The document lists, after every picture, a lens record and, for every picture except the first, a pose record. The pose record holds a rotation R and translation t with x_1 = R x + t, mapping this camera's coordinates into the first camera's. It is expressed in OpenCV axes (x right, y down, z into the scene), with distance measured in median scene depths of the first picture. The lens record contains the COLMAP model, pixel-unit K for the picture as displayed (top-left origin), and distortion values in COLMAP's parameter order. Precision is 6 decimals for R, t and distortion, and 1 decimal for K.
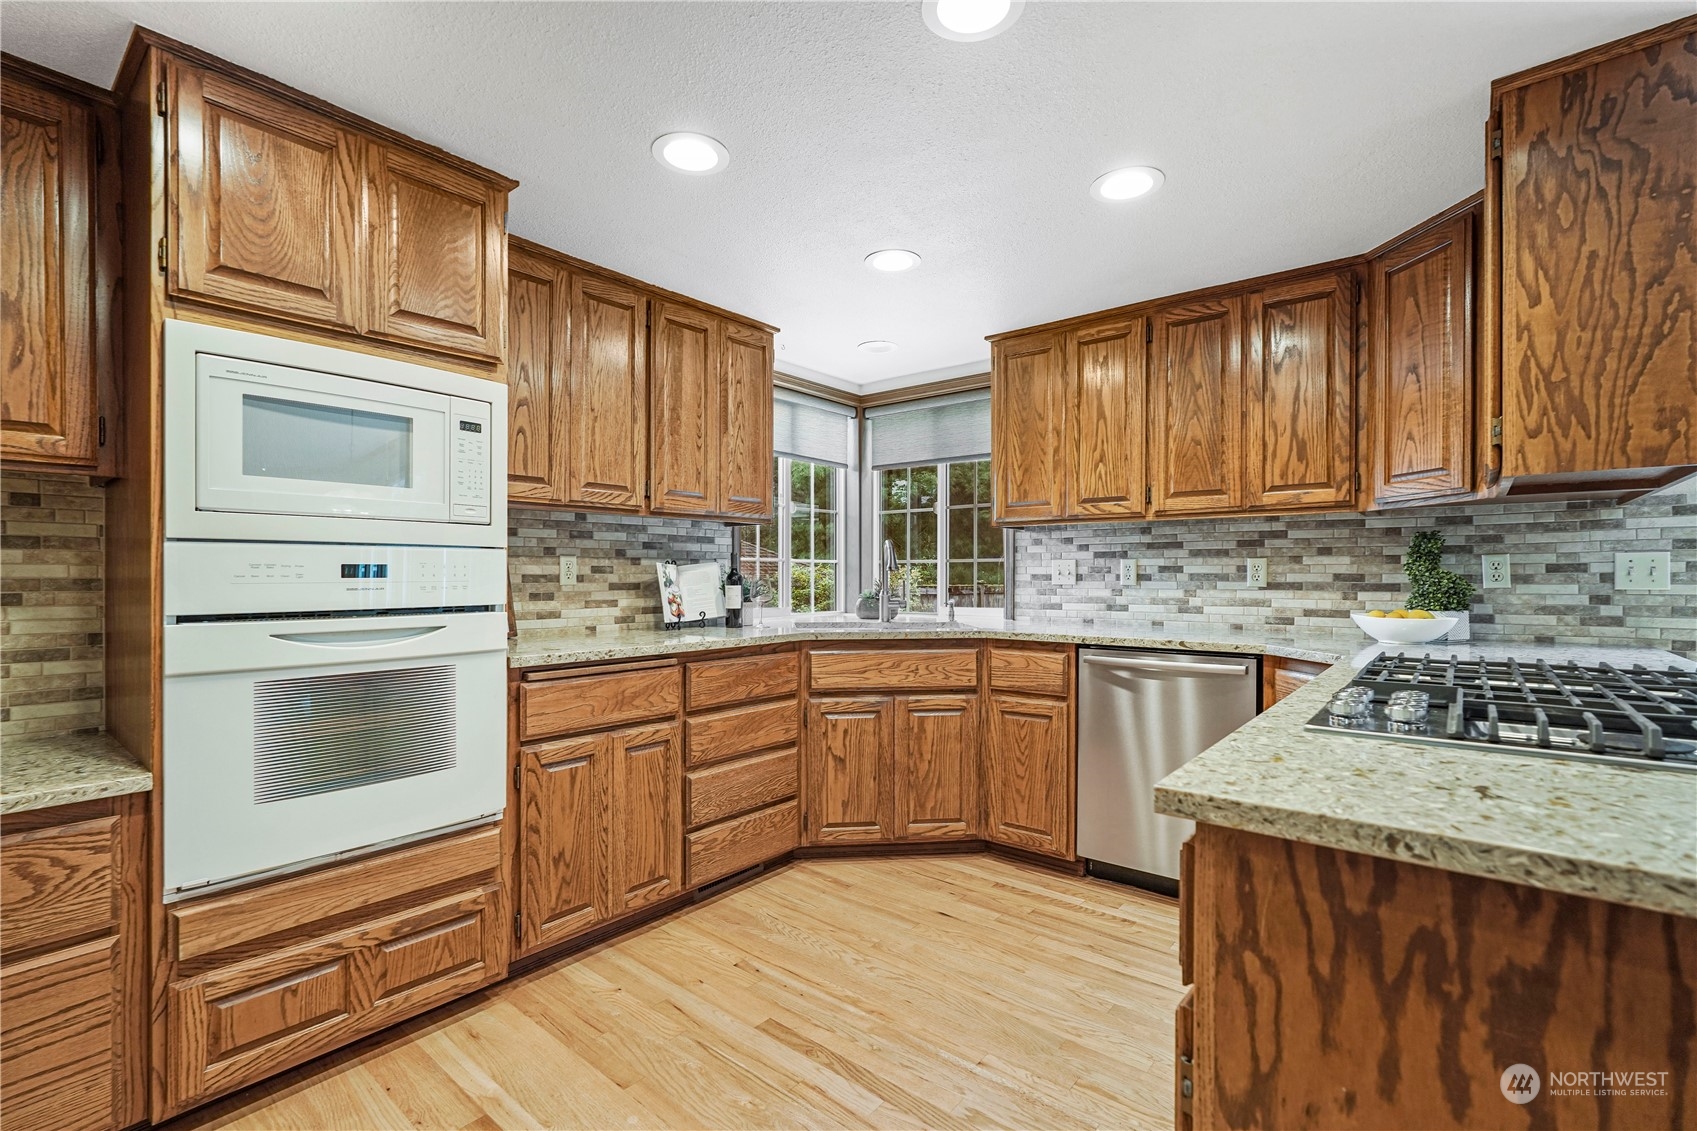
lens RADIAL K [[753.7, 0, 837.2], [0, 753.7, 575.0], [0, 0, 1]] dist [-0.015626, 0.006589]
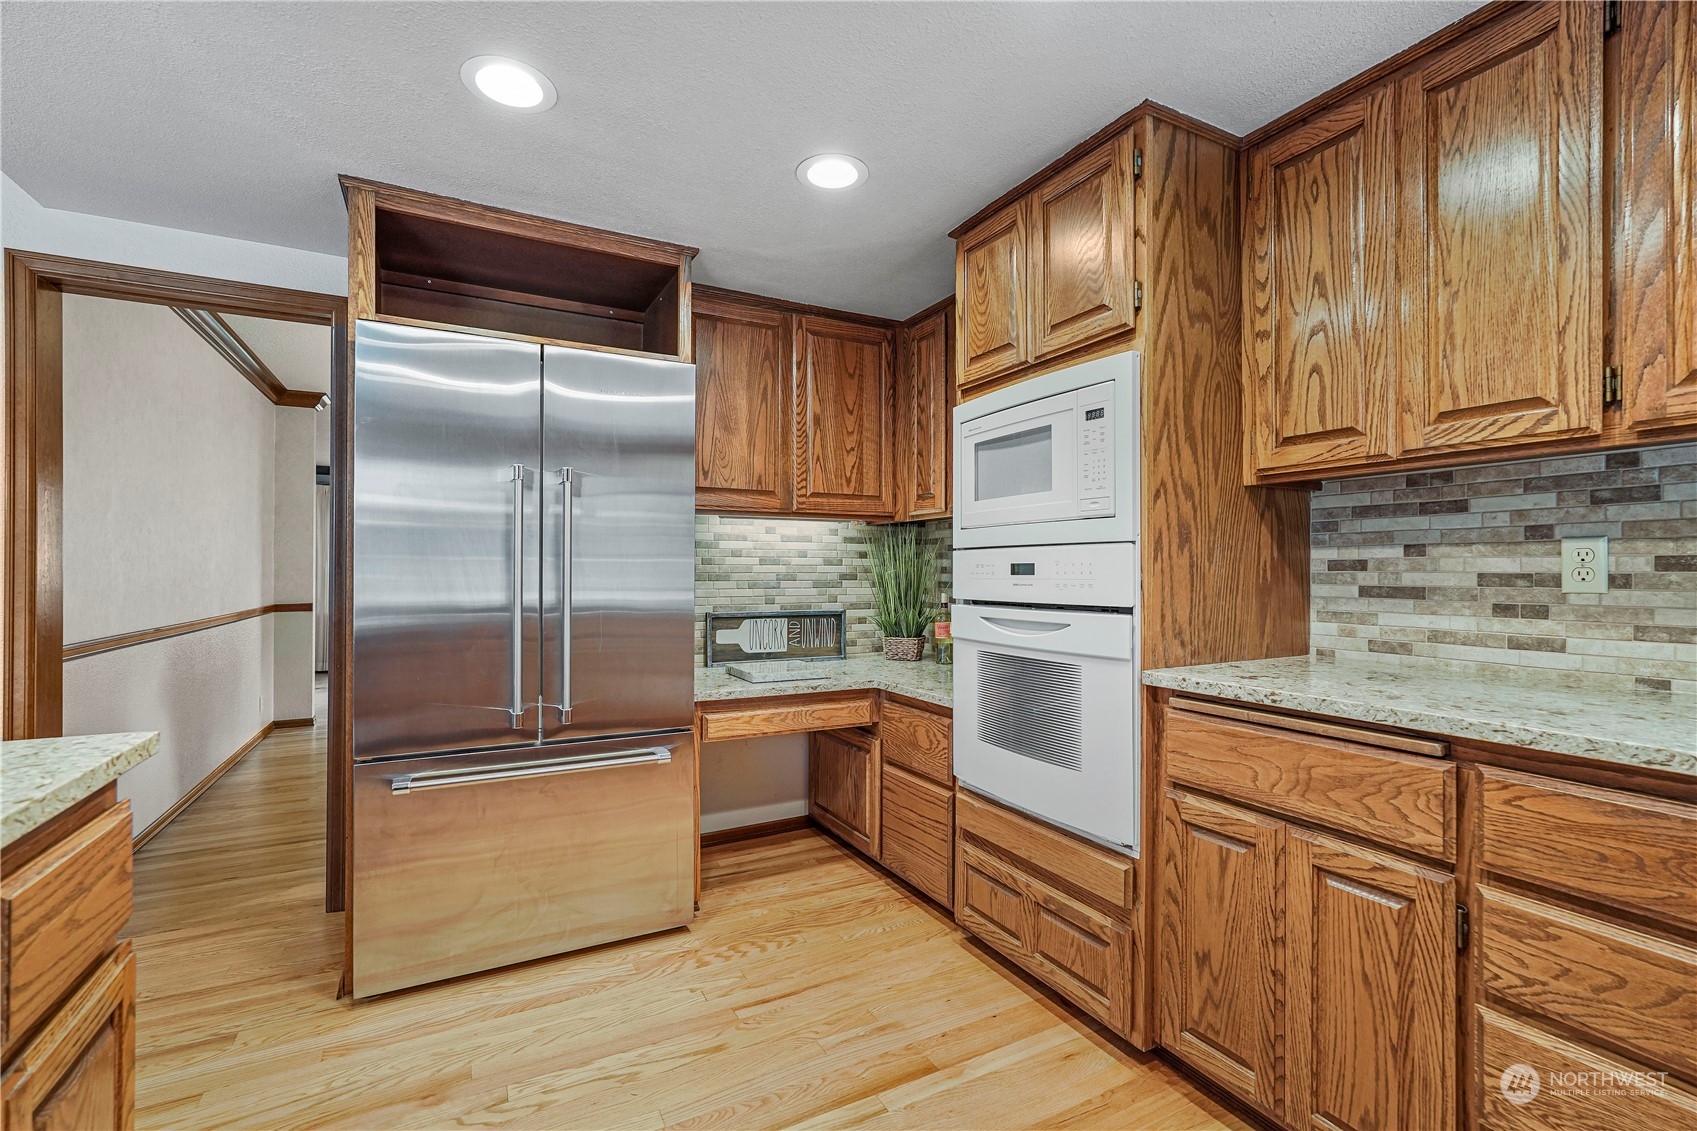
lens RADIAL K [[753.7, 0, 856.9], [0, 753.7, 566.3], [0, 0, 1]] dist [-0.015626, 0.006589]
pose [[-0.369080, -0.008128, -0.929362, 0.346604], [-0.002801, 0.999967, -0.007633, -0.000066], [0.929394, -0.000214, -0.369090, 0.757318]]
